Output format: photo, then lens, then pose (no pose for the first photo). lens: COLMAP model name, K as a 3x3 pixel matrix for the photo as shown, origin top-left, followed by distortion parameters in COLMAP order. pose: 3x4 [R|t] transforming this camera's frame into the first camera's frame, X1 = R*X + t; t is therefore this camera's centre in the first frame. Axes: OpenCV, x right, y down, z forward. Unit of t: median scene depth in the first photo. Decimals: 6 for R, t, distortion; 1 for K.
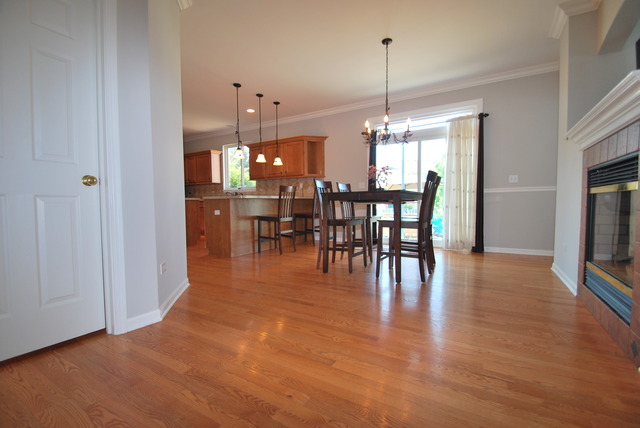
lens RADIAL K [[282.3, 0, 324.6], [0, 282.3, 216.2], [0, 0, 1]] dist [-0.001487, -0.003248]
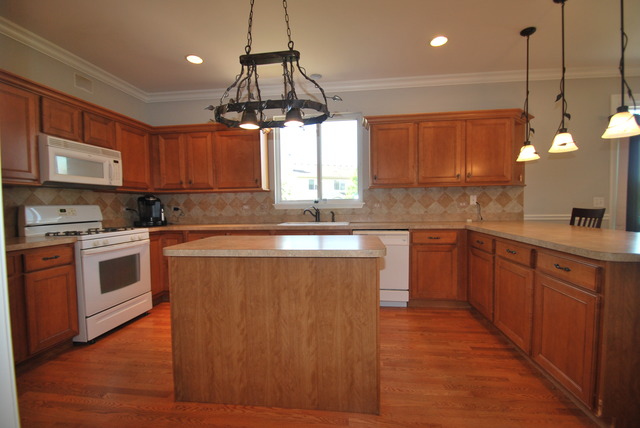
lens RADIAL K [[282.3, 0, 323.2], [0, 282.3, 216.8], [0, 0, 1]] dist [-0.001487, -0.003248]
pose [[0.912200, -0.023967, 0.409043, -0.548388], [0.026531, 0.999648, -0.000595, -0.076194], [-0.408884, 0.011395, 0.912515, 0.568341]]
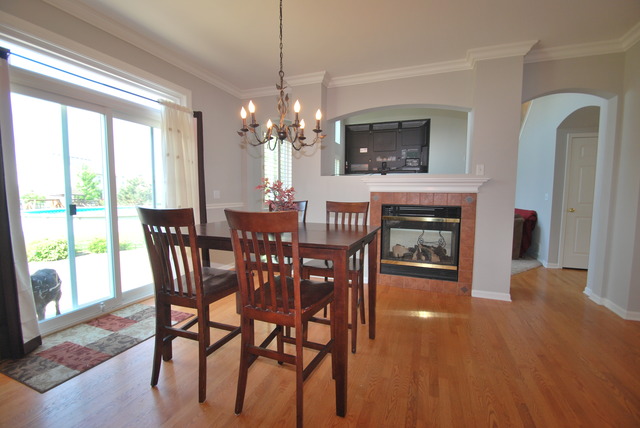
lens RADIAL K [[282.3, 0, 316.6], [0, 282.3, 224.2], [0, 0, 1]] dist [-0.001487, -0.003248]
pose [[-0.167773, -0.091723, 0.981549, -0.202150], [0.035581, 0.994450, 0.099010, -0.074475], [-0.985183, 0.051536, -0.163579, 0.528638]]
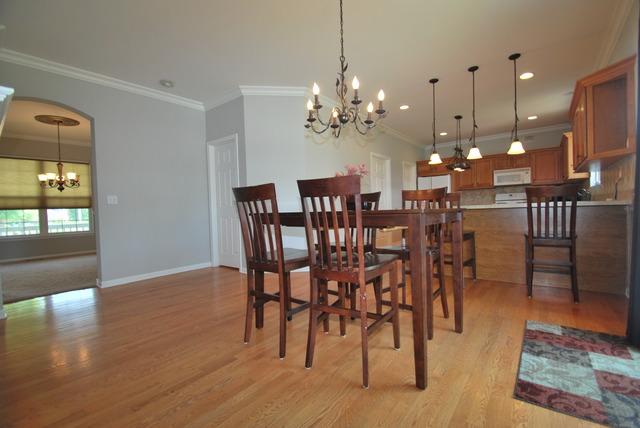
lens RADIAL K [[282.3, 0, 321.3], [0, 282.3, 214.4], [0, 0, 1]] dist [-0.001487, -0.003248]
pose [[-0.136888, 0.029669, -0.990142, 0.424033], [-0.012365, 0.999422, 0.031657, -0.048154], [0.990509, 0.016577, -0.136442, 0.530484]]
